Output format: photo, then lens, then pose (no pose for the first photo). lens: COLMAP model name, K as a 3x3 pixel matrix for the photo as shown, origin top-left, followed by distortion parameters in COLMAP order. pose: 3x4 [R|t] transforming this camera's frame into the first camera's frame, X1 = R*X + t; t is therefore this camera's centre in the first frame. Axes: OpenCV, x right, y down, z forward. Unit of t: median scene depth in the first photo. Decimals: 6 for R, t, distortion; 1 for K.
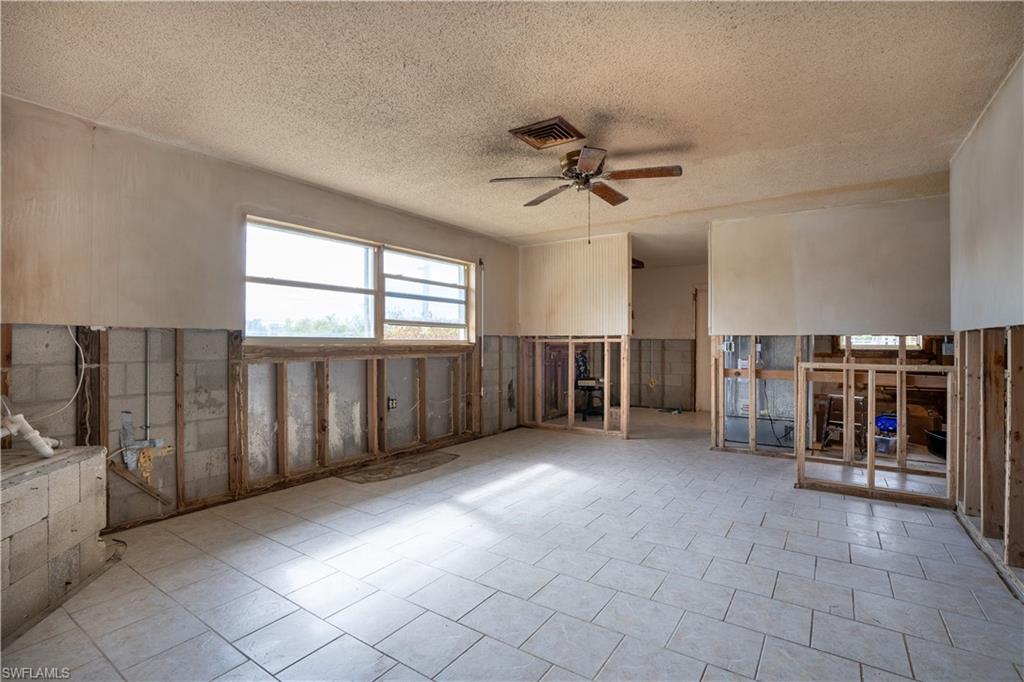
lens RADIAL K [[480.6, 0, 500.5], [0, 480.6, 338.3], [0, 0, 1]] dist [-0.062148, 0.023830]
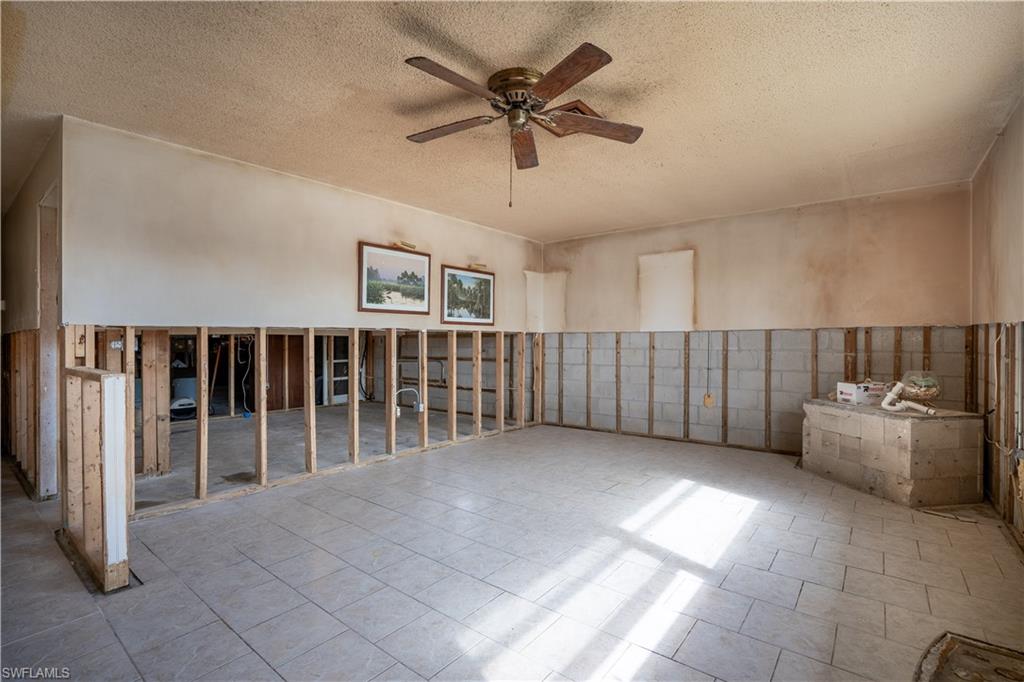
lens RADIAL K [[480.6, 0, 500.5], [0, 480.6, 338.3], [0, 0, 1]] dist [-0.062148, 0.023830]
pose [[-0.997326, -0.000663, 0.073077, 0.151903], [-0.000799, 0.999998, -0.001836, 0.009806], [-0.073075, -0.001890, -0.997325, 1.780998]]
